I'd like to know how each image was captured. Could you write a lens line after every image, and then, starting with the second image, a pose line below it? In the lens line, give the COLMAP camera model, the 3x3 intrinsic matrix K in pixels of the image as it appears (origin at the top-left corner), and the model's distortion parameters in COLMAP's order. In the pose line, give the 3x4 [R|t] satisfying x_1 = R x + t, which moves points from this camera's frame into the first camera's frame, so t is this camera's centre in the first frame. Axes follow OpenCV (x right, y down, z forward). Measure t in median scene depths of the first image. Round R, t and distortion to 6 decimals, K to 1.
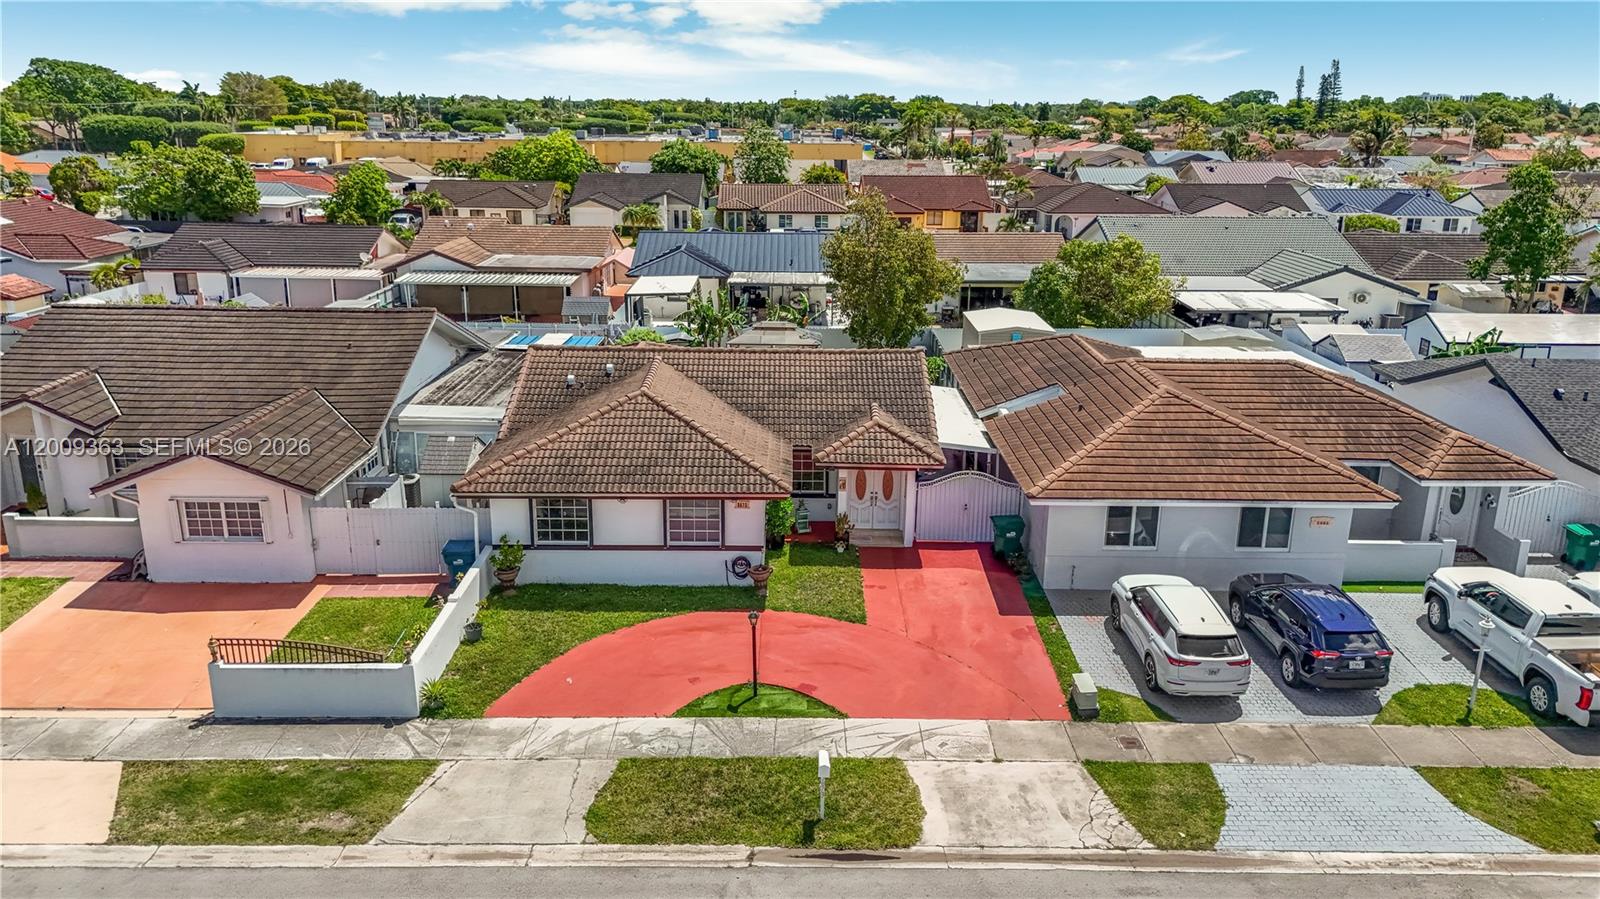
lens RADIAL K [[1176.9, 0, 797.2], [0, 1176.9, 454.1], [0, 0, 1]] dist [0.064882, -0.072234]
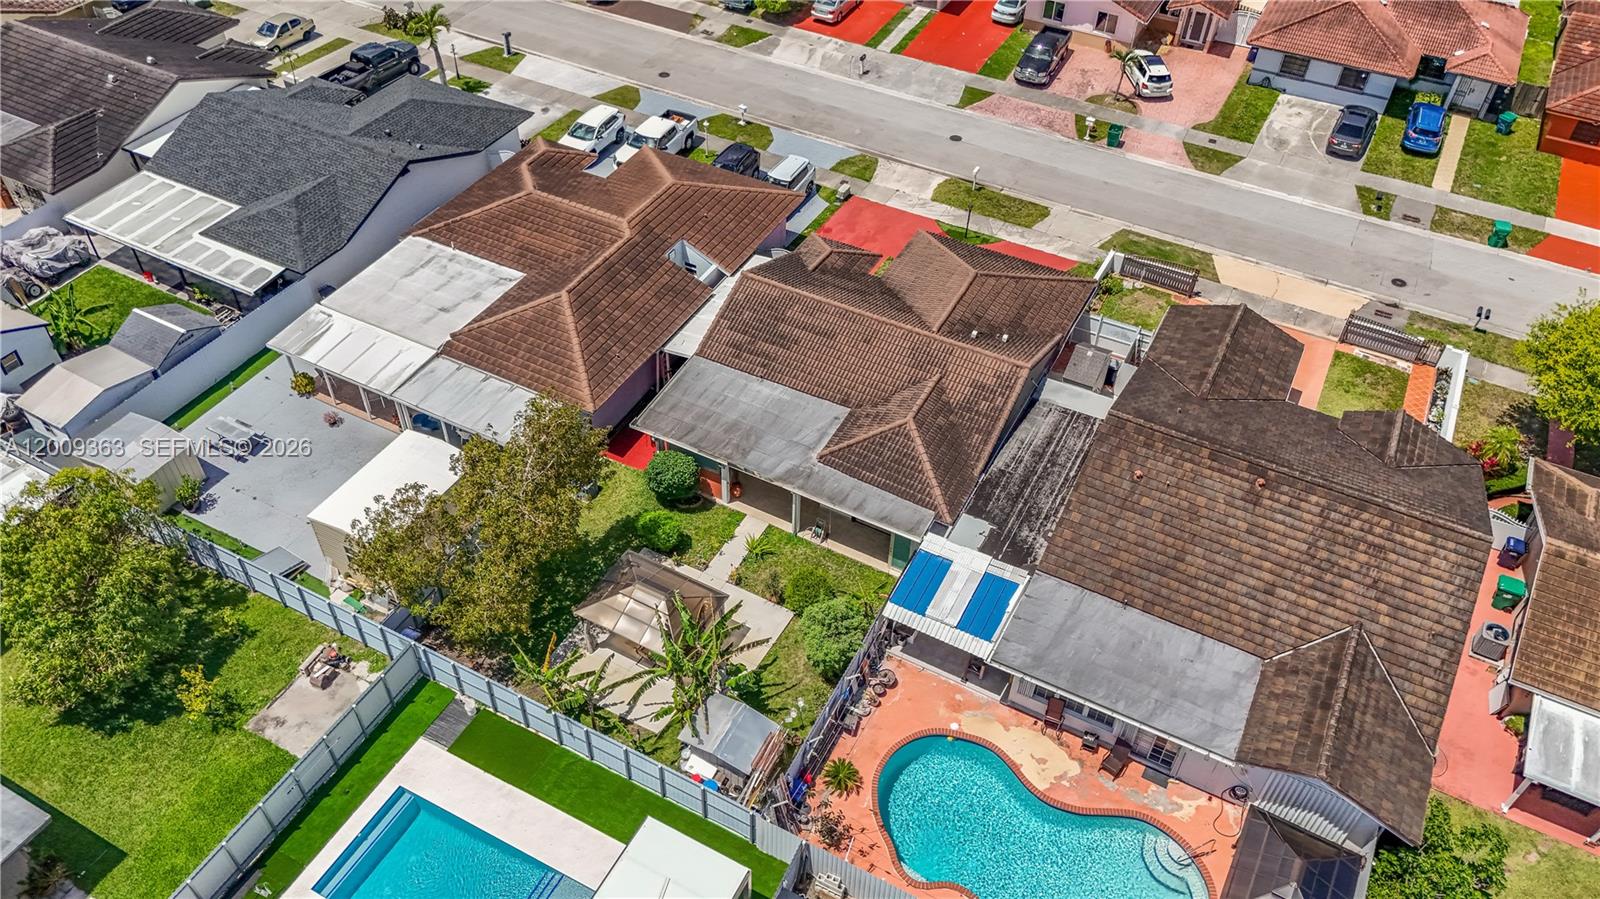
lens RADIAL K [[1176.9, 0, 797.2], [0, 1176.9, 454.1], [0, 0, 1]] dist [0.064882, -0.072234]
pose [[-0.883510, -0.345914, 0.315839, -0.519950], [0.106894, 0.507590, 0.854942, -1.333857], [-0.456053, 0.789111, -0.411484, 2.037065]]
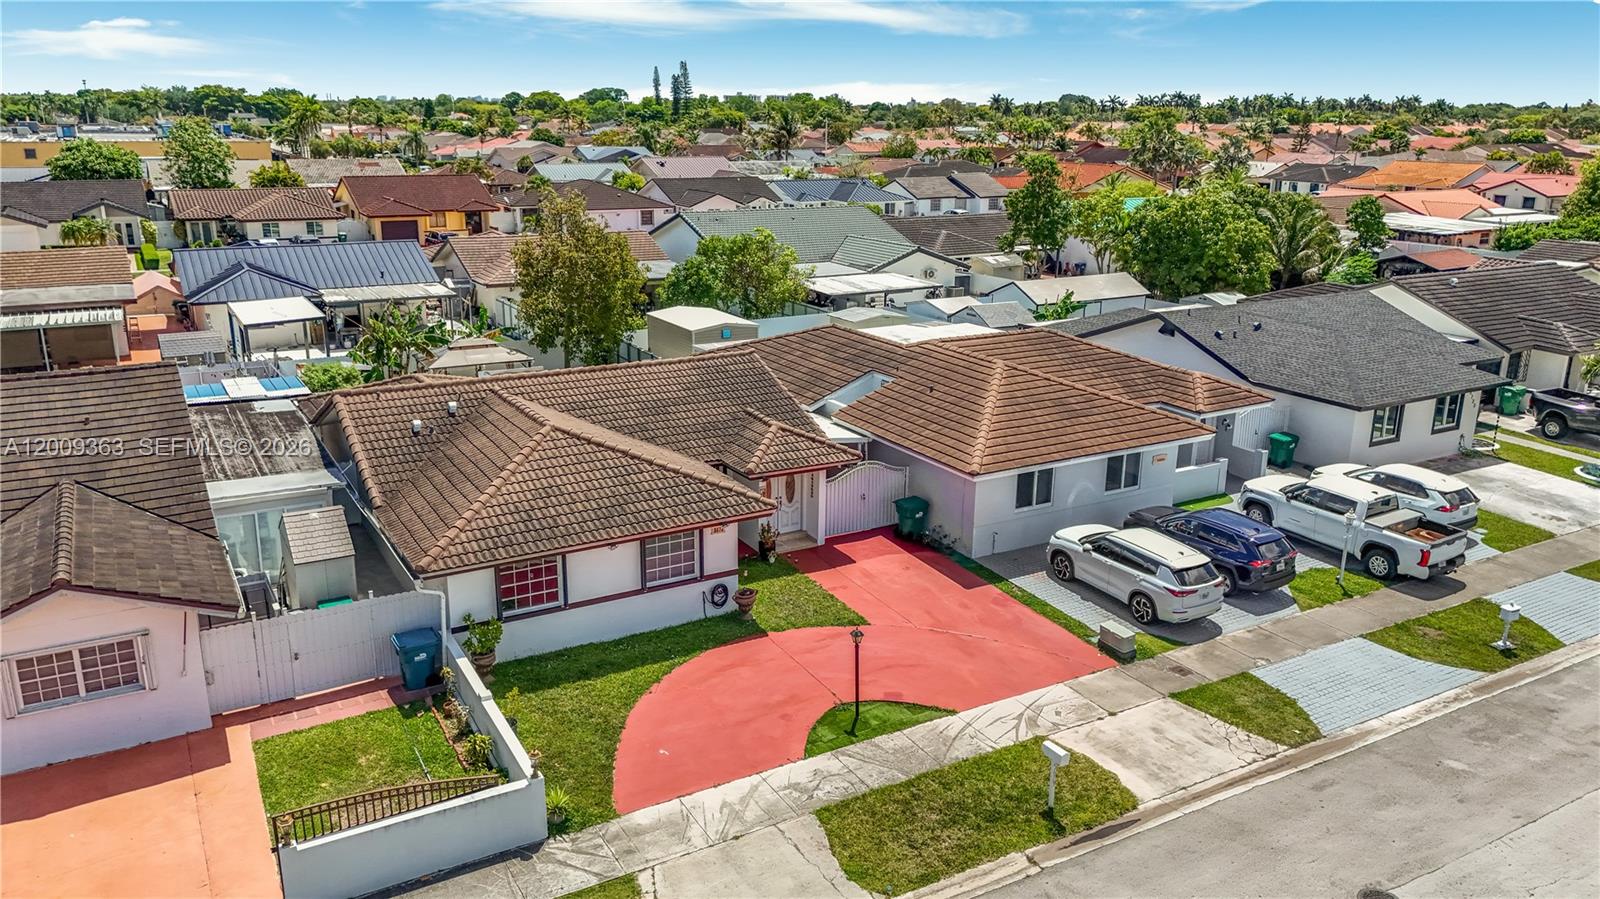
lens RADIAL K [[1176.9, 0, 797.2], [0, 1176.9, 454.1], [0, 0, 1]] dist [0.064882, -0.072234]
pose [[0.866195, -0.141860, 0.479146, -0.427955], [0.140292, 0.989330, 0.039292, -0.044084], [-0.479608, 0.033186, 0.876855, 0.138746]]
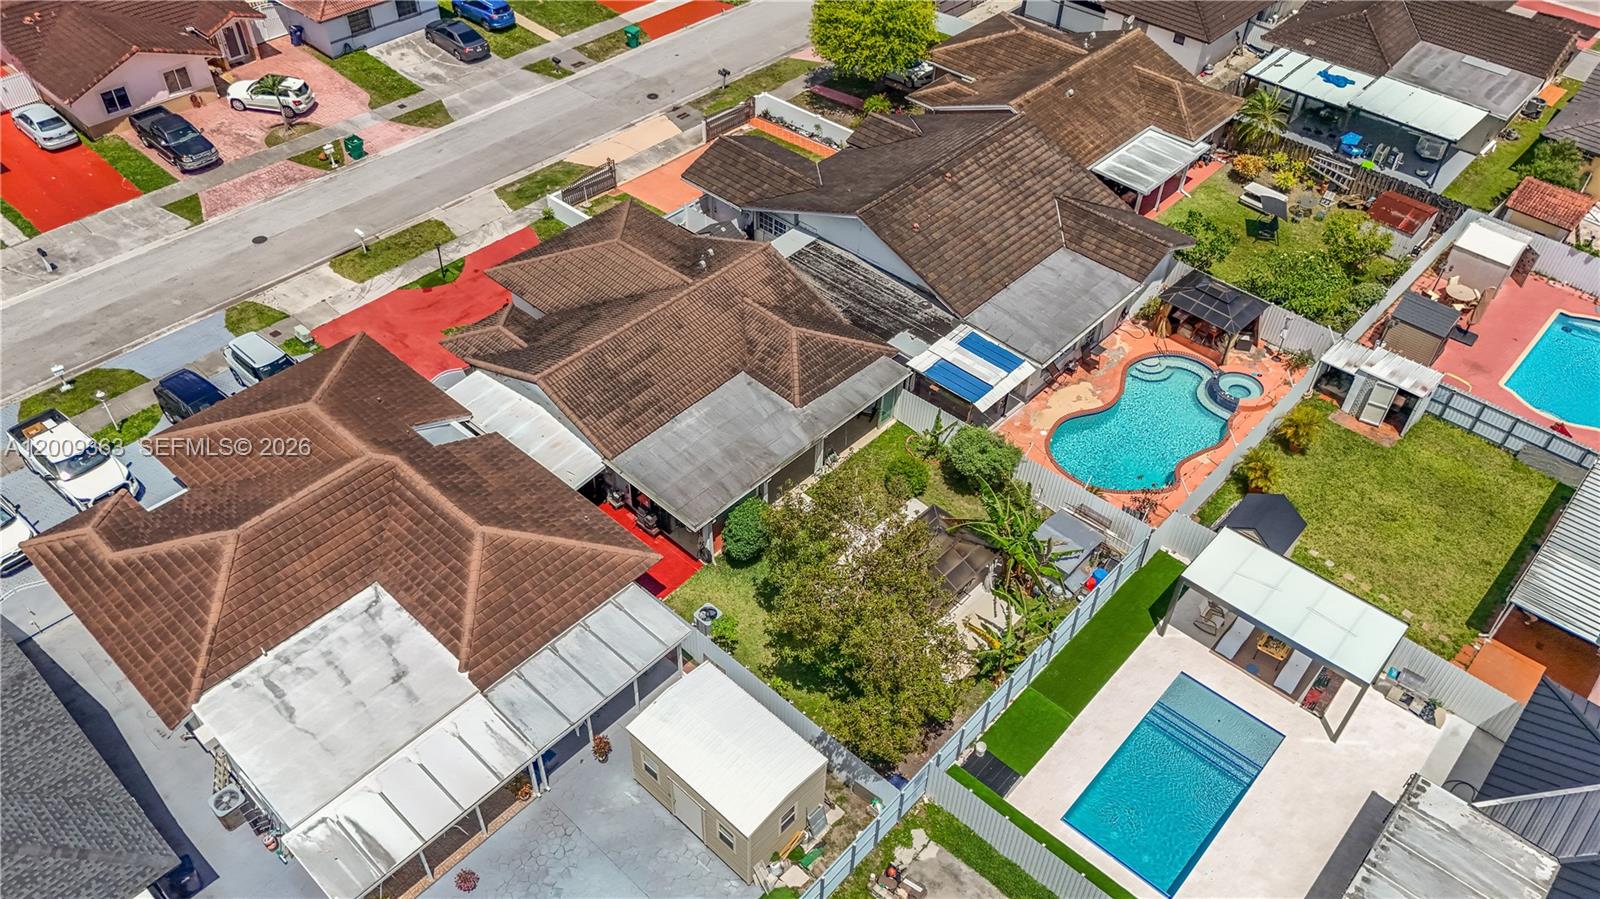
lens RADIAL K [[1176.9, 0, 797.2], [0, 1176.9, 454.1], [0, 0, 1]] dist [0.064882, -0.072234]
pose [[-0.673709, 0.488160, -0.554812, 0.749990], [-0.242365, 0.563283, 0.789918, -1.252027], [0.698123, 0.666642, -0.261176, 1.873487]]
